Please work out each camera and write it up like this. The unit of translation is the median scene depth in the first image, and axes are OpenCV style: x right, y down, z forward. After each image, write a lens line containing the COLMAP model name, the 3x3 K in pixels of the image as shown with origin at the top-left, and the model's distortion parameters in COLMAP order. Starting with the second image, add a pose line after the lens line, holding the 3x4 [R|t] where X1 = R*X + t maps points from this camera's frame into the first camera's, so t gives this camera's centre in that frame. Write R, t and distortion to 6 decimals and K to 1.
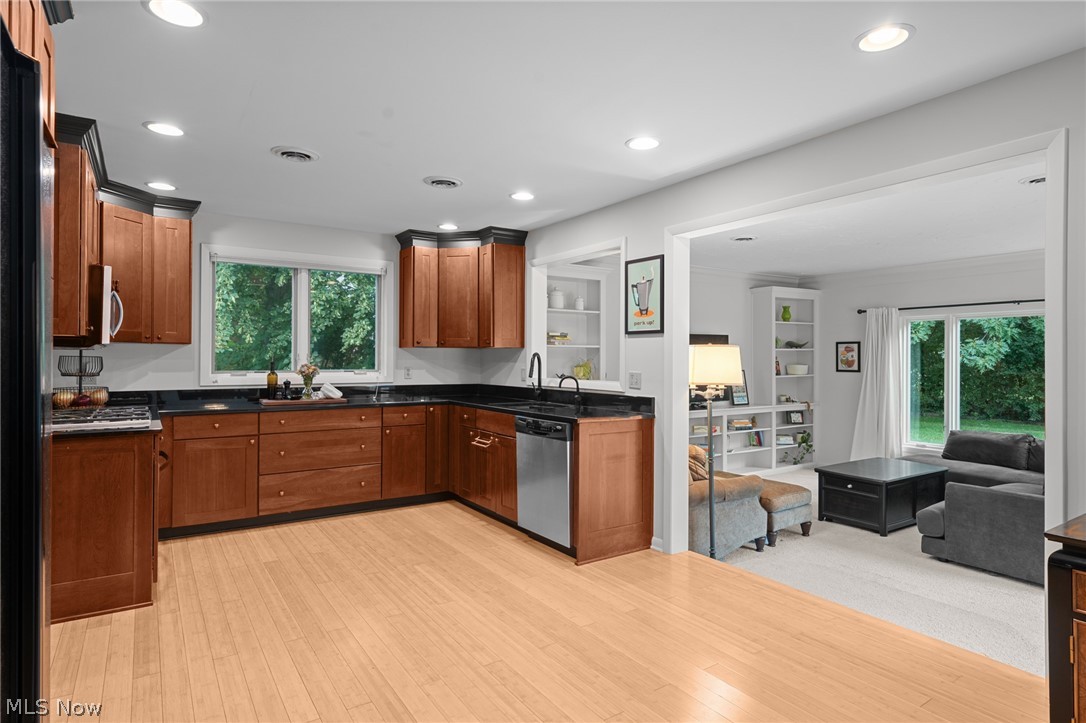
lens RADIAL K [[592.5, 0, 543.9], [0, 592.5, 357.3], [0, 0, 1]] dist [0.005239, 0.000813]
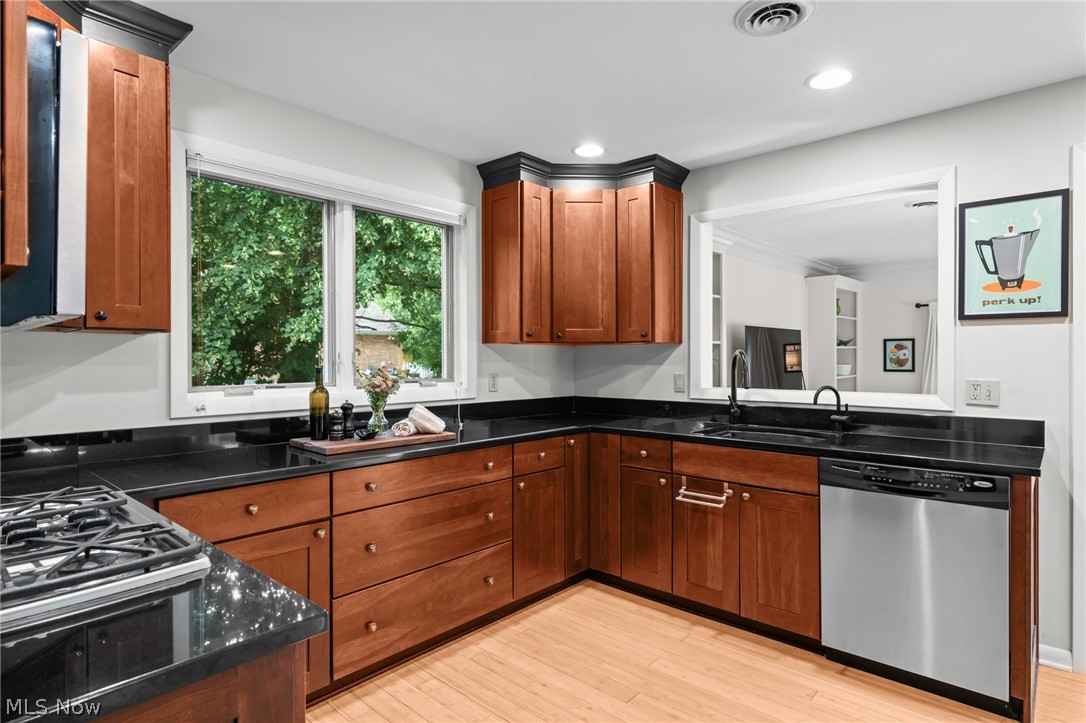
lens RADIAL K [[576.1, 0, 545.4], [0, 576.1, 361.4], [0, 0, 1]] dist [0.004226, 0.000999]
pose [[0.968831, -0.006443, 0.247639, -0.365187], [0.004598, 0.999957, 0.008030, -0.001303], [-0.247680, -0.006641, 0.968819, 0.423123]]
